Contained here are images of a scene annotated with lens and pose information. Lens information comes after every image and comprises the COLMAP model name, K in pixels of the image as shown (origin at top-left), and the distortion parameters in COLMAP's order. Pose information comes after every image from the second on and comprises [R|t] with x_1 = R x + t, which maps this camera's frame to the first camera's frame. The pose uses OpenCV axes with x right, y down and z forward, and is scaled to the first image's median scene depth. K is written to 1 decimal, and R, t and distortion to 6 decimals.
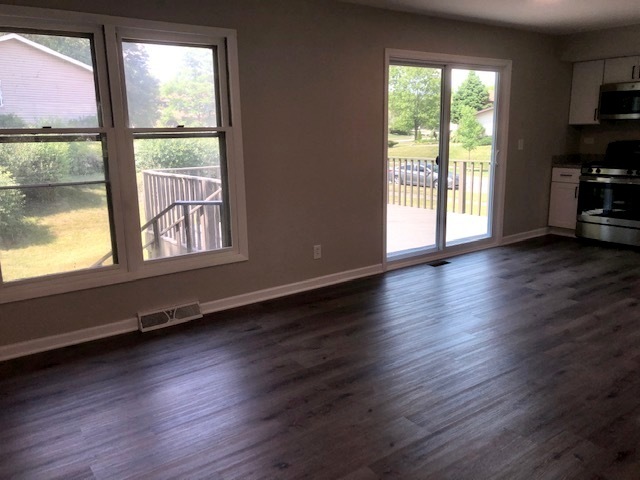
lens RADIAL K [[527.7, 0, 319.0], [0, 527.7, 234.4], [0, 0, 1]] dist [0.018191, -0.007599]
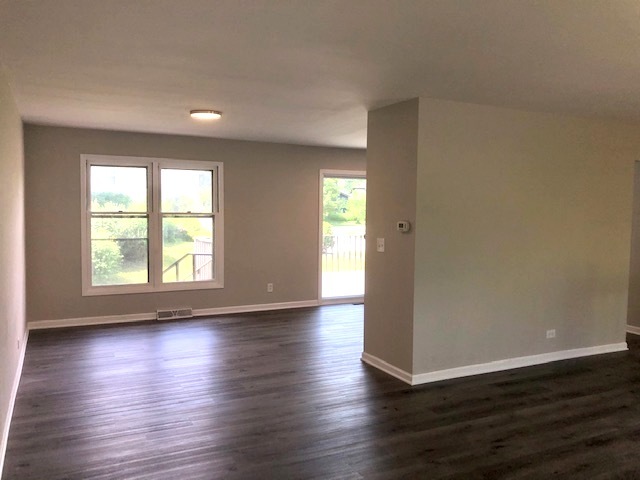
lens RADIAL K [[527.7, 0, 319.0], [0, 527.7, 234.4], [0, 0, 1]] dist [0.018191, -0.007599]
pose [[0.985801, 0.037122, -0.163762, 0.457897], [-0.060227, 0.988534, -0.138465, 0.097004], [0.156744, 0.146361, 0.976734, -0.681446]]
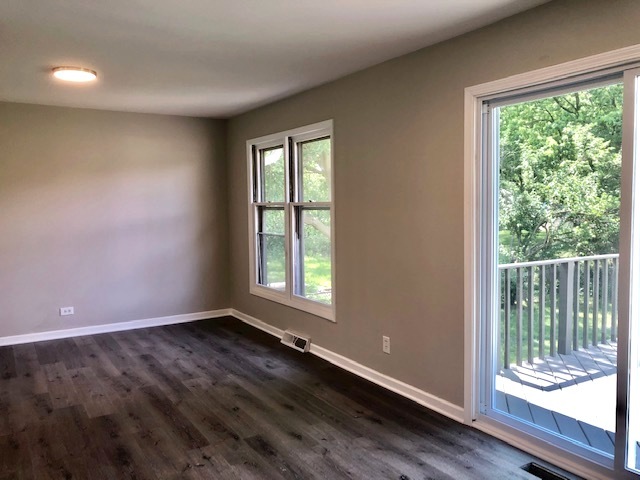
lens RADIAL K [[527.7, 0, 319.0], [0, 527.7, 234.4], [0, 0, 1]] dist [0.018191, -0.007599]
pose [[-0.076456, 0.076430, -0.994139, 0.938002], [-0.181586, 0.979316, 0.089256, -0.221175], [0.980398, 0.187346, -0.060996, 1.011872]]
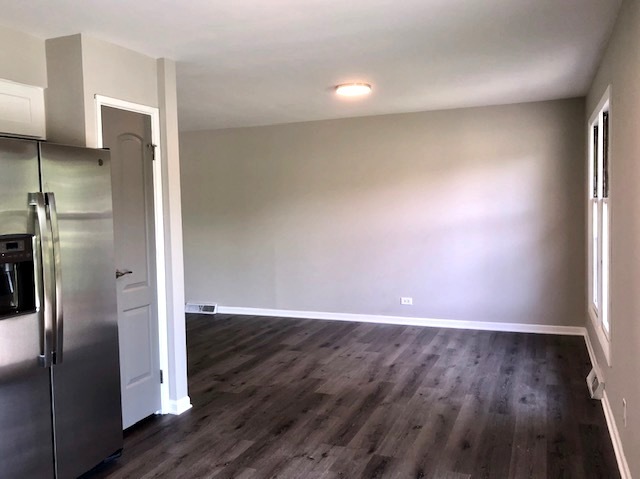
lens RADIAL K [[548.8, 0, 320.0], [0, 548.8, 239.5], [0, 0, 1]] dist [0.018388, -0.007154]
pose [[-0.852085, 0.069118, -0.518819, 0.645866], [-0.064676, 0.969741, 0.235412, -0.300612], [0.519392, 0.234146, -0.821832, 1.420052]]
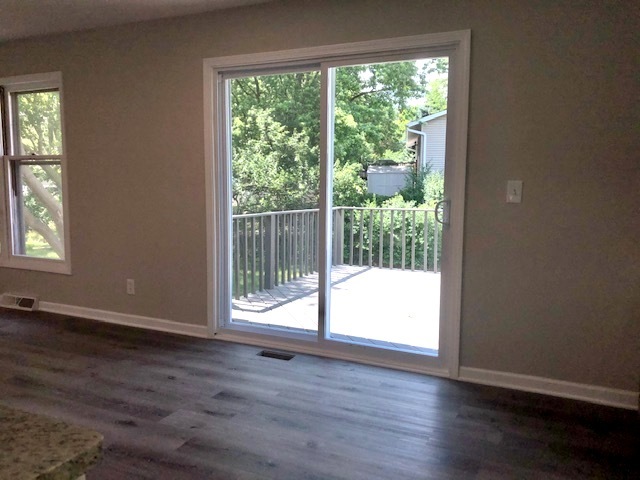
lens RADIAL K [[527.7, 0, 319.0], [0, 527.7, 234.4], [0, 0, 1]] dist [0.018191, -0.007599]
pose [[0.473170, 0.111567, -0.873878, 1.073442], [-0.188445, 0.981807, 0.023310, -0.159348], [0.860581, 0.153649, 0.485585, 0.906837]]
